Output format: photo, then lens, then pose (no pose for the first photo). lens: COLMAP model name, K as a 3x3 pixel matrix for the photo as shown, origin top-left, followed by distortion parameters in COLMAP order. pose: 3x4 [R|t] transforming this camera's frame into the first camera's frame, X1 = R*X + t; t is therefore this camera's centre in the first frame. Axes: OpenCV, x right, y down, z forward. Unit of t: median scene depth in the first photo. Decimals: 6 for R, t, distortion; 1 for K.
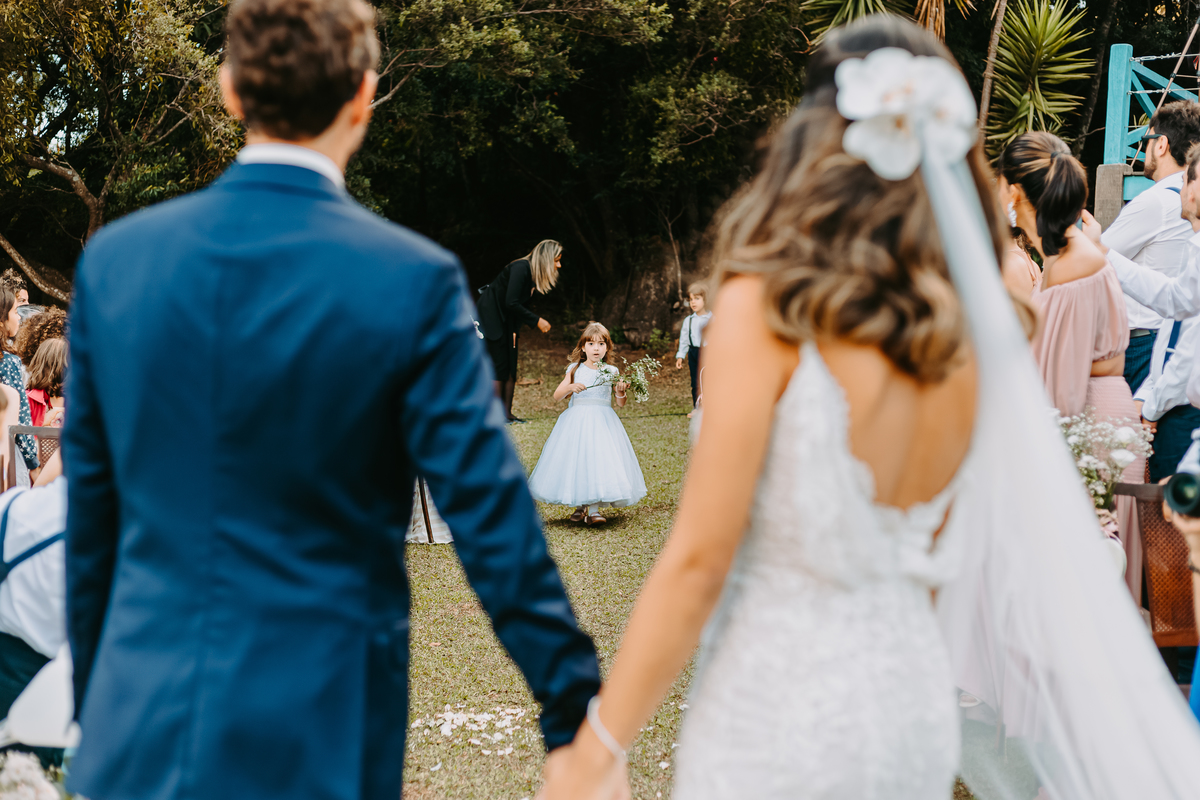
lens RADIAL K [[1733.8, 0, 596.4], [0, 1733.8, 404.7], [0, 0, 1]] dist [0.039613, -0.075939]
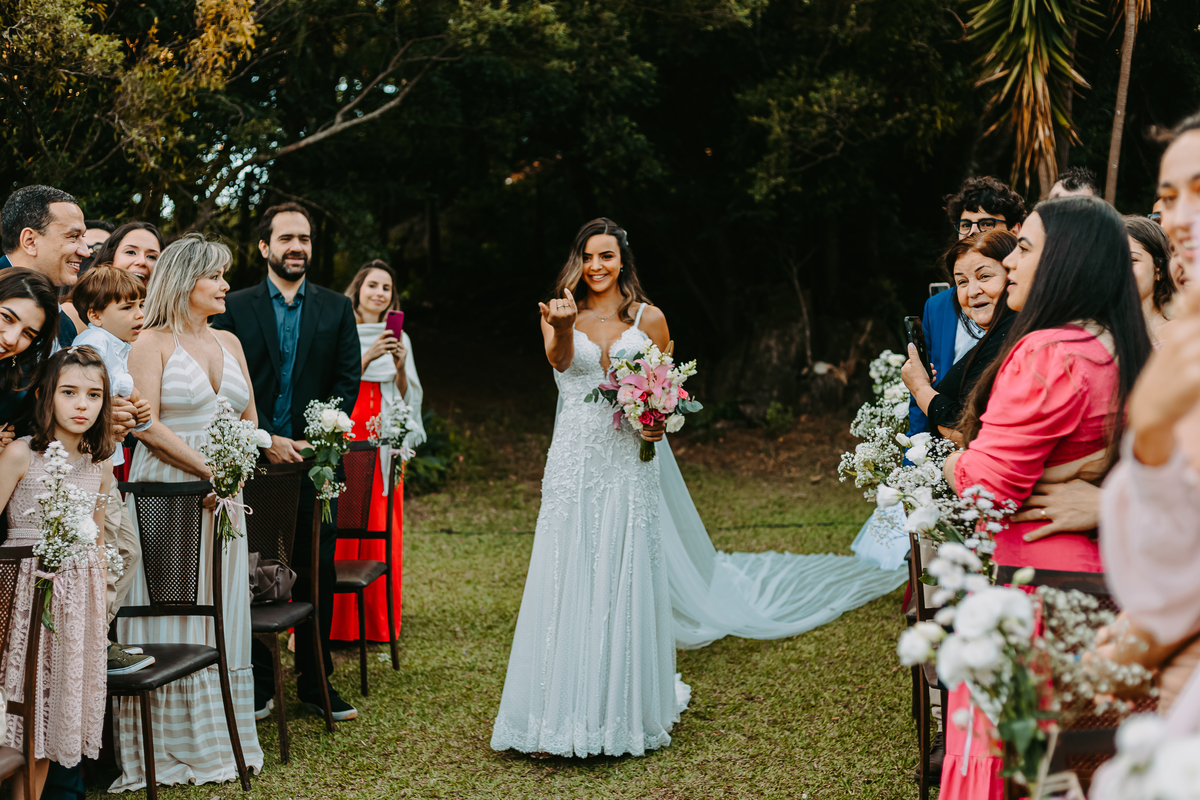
lens RADIAL K [[1733.8, 0, 596.4], [0, 1733.8, 404.7], [0, 0, 1]] dist [0.039613, -0.075939]
pose [[0.993699, -0.004475, -0.111990, 0.045368], [0.001206, 0.999572, -0.029244, -0.021459], [0.112073, 0.028925, 0.993279, 0.228865]]
